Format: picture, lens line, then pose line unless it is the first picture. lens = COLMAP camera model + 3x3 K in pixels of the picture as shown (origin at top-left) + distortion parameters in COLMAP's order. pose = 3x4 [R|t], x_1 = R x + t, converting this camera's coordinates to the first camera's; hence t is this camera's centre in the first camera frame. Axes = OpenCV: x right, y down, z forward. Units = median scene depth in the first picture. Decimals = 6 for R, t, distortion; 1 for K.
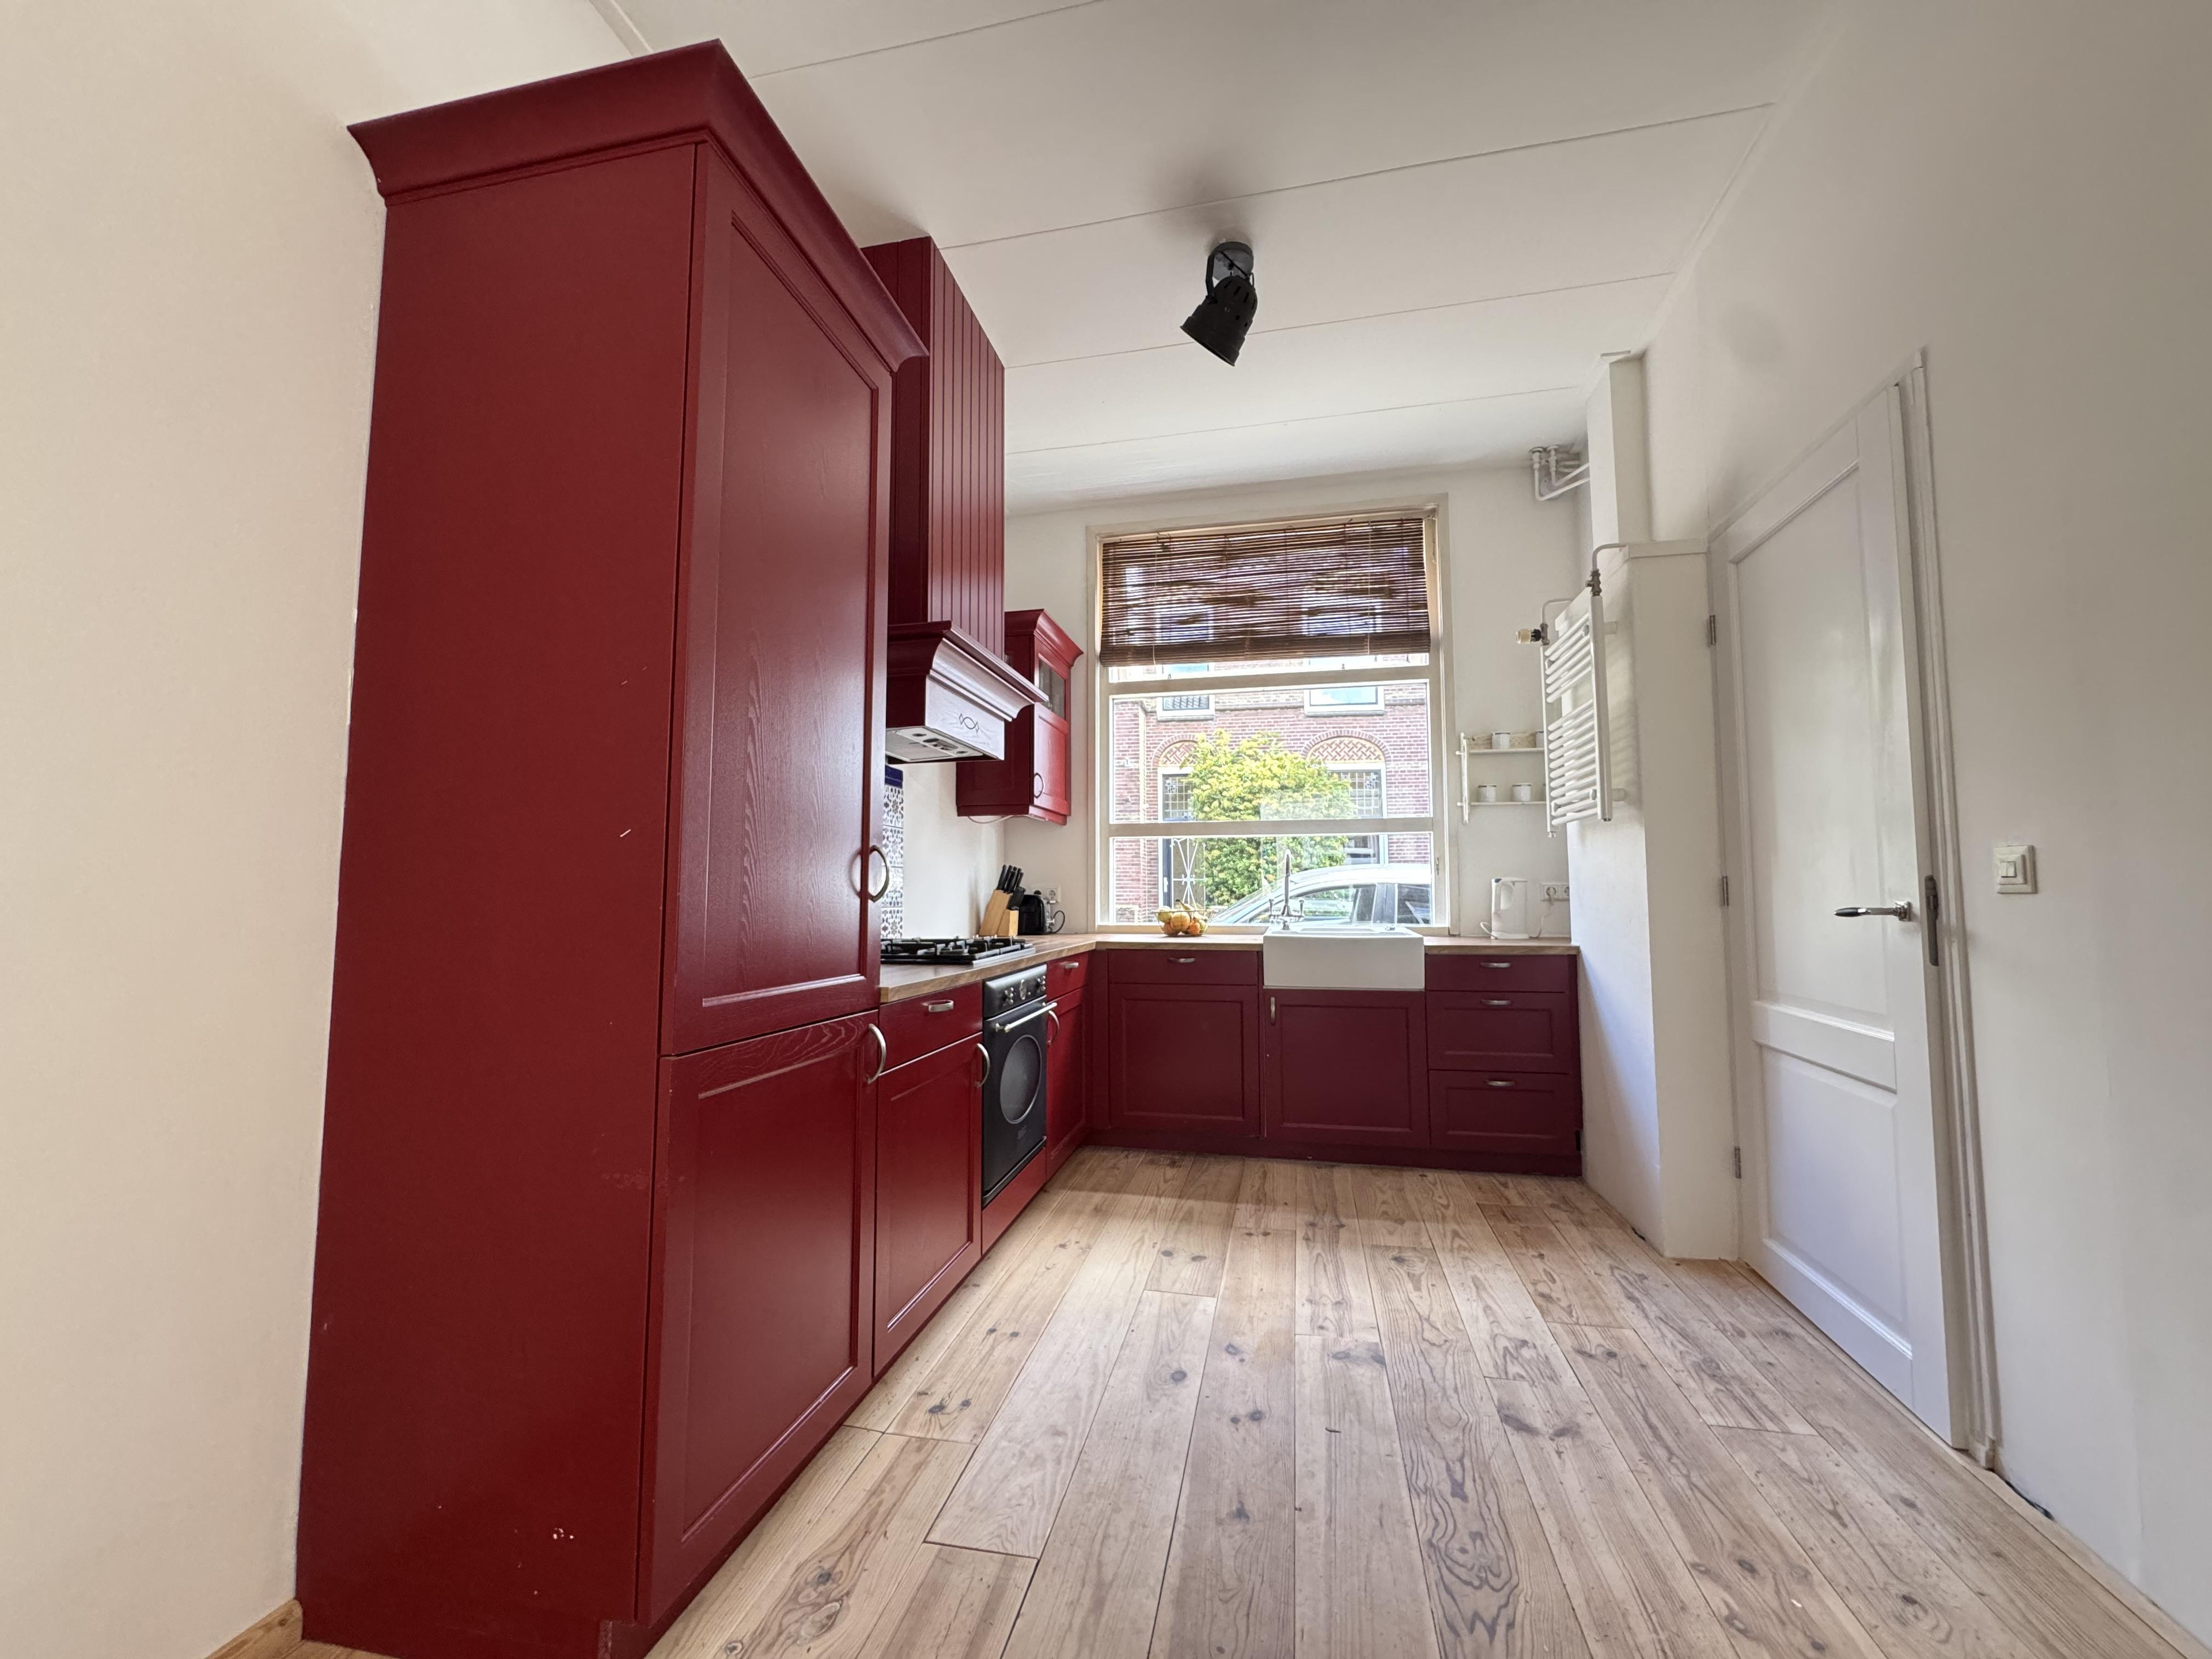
lens RADIAL K [[878.8, 0, 1106.3], [0, 878.8, 830.2], [0, 0, 1]] dist [-0.002329, -0.000304]
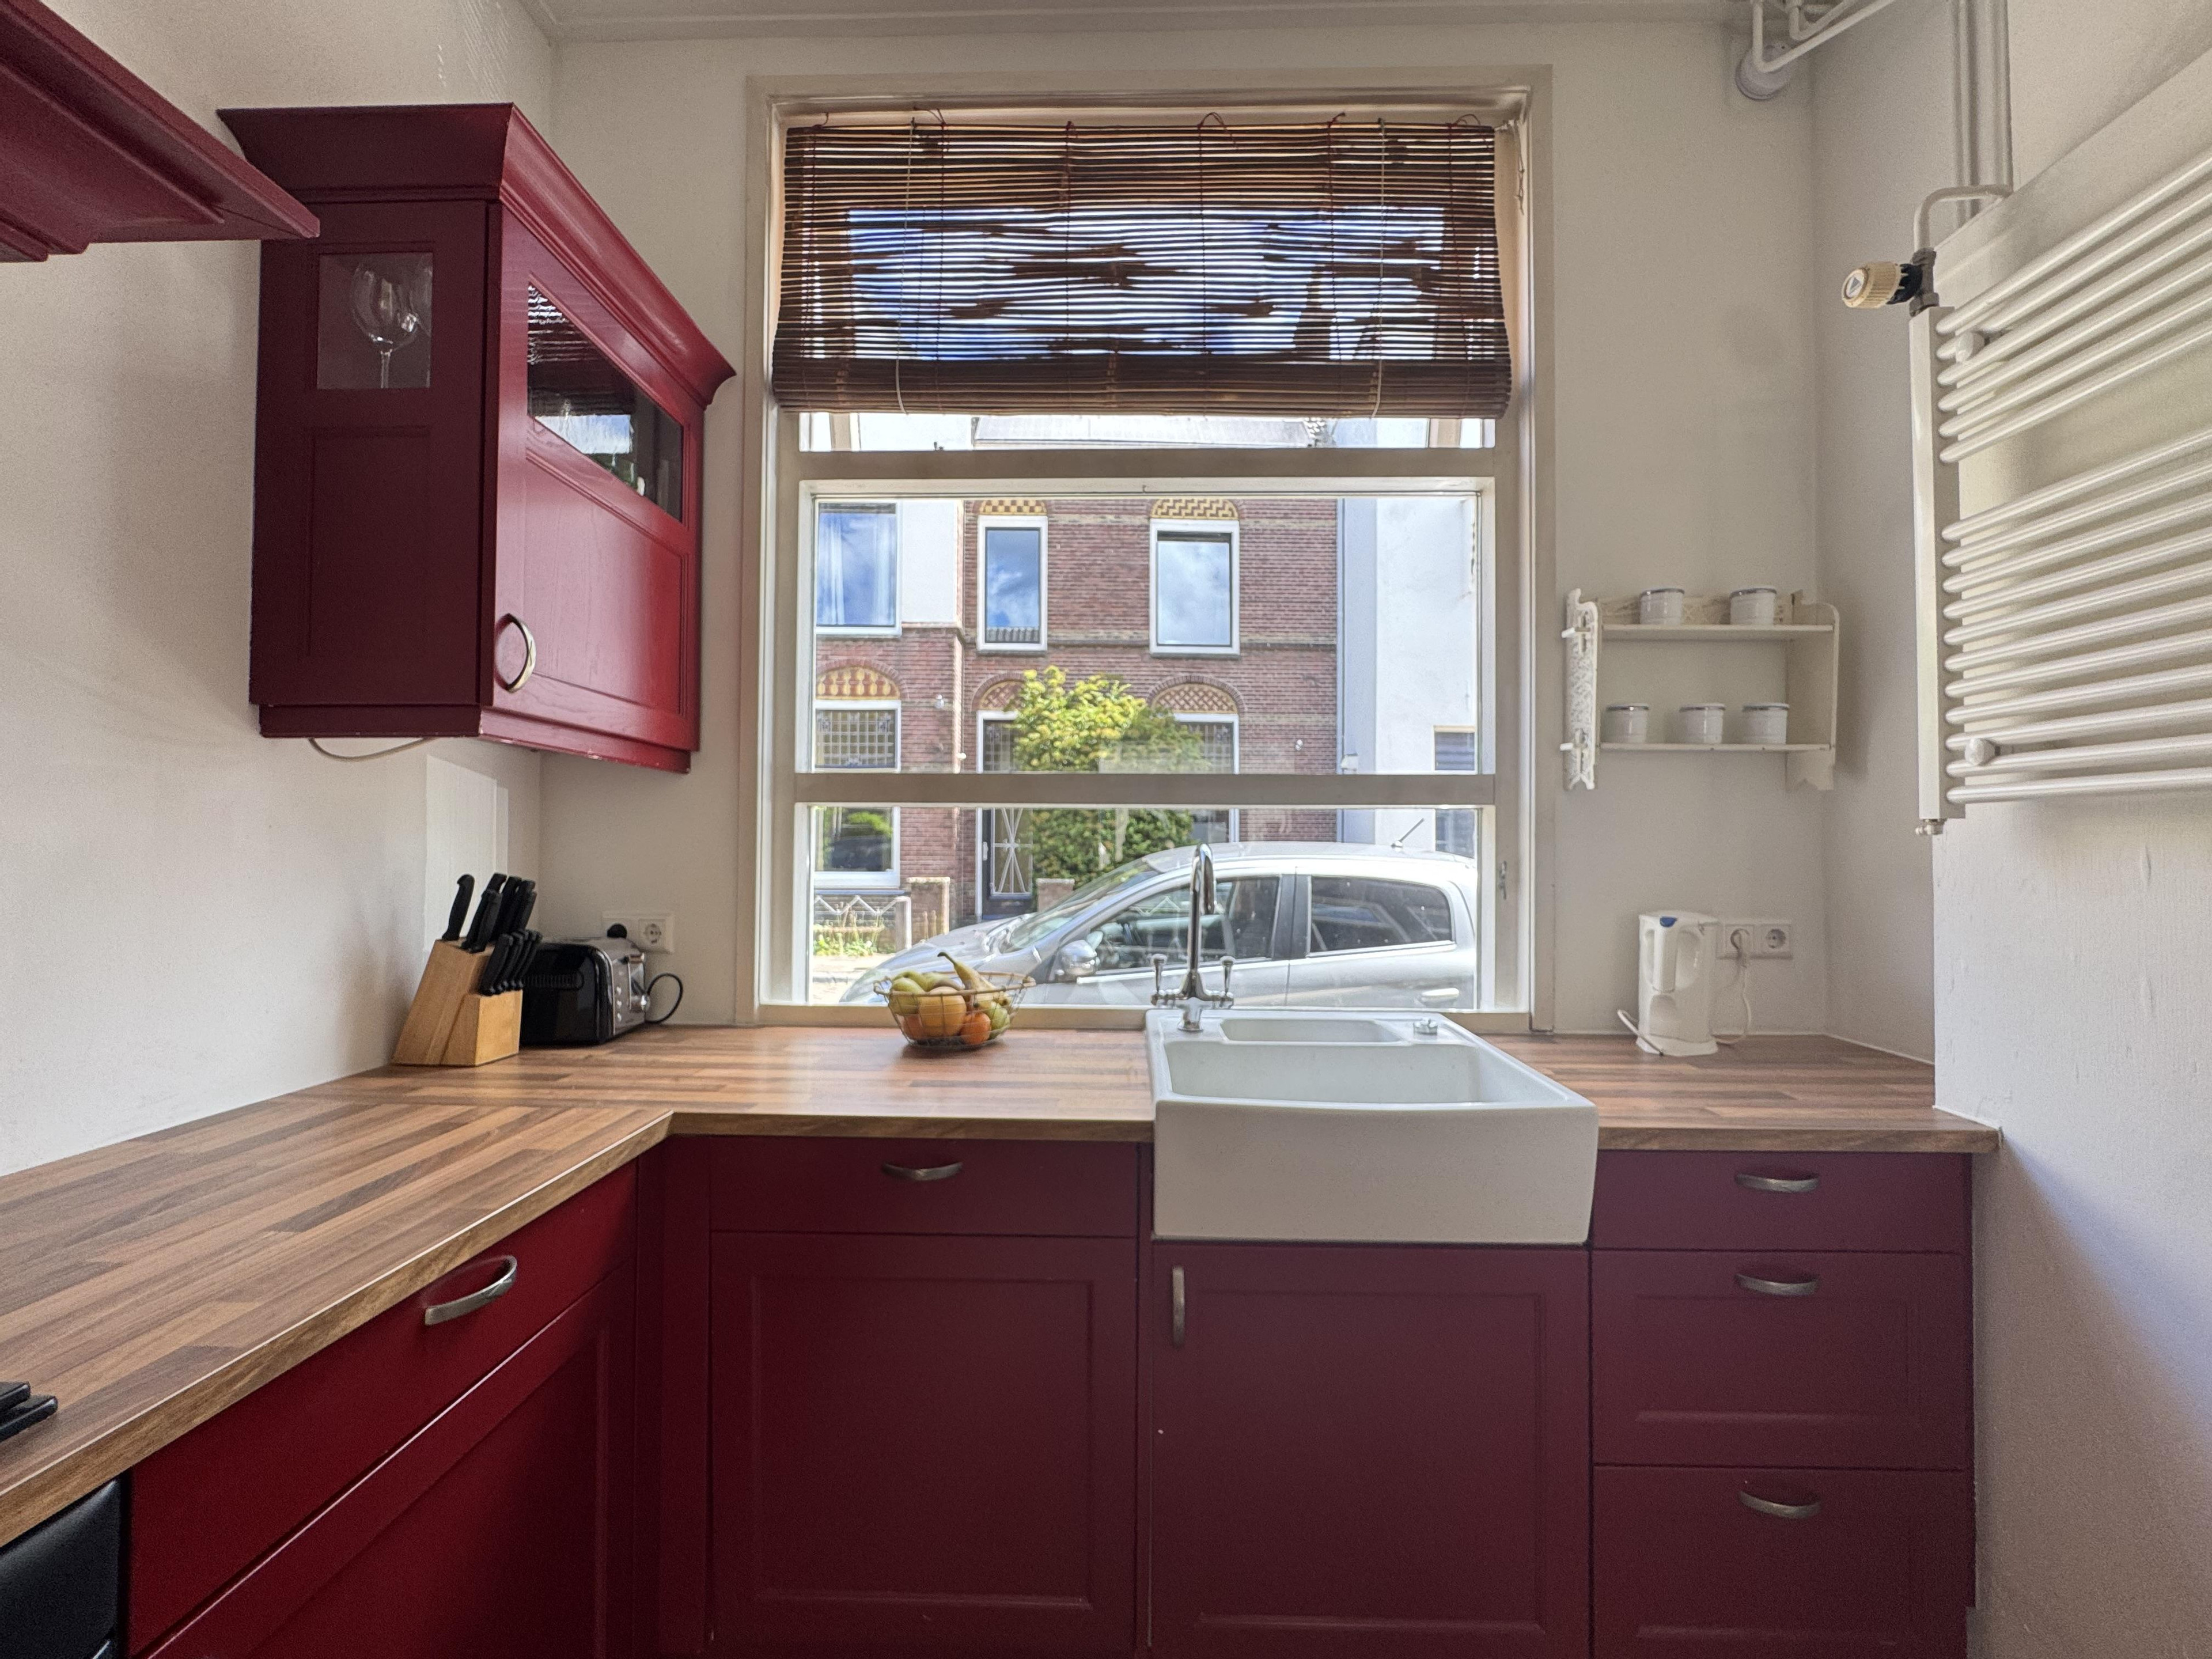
lens RADIAL K [[885.2, 0, 1107.0], [0, 885.2, 831.6], [0, 0, 1]] dist [-0.003238, -0.000270]
pose [[0.981542, 0.011669, 0.190891, 0.074305], [-0.021394, 0.998571, 0.048965, -0.002803], [-0.190047, -0.052145, 0.980389, 0.540874]]
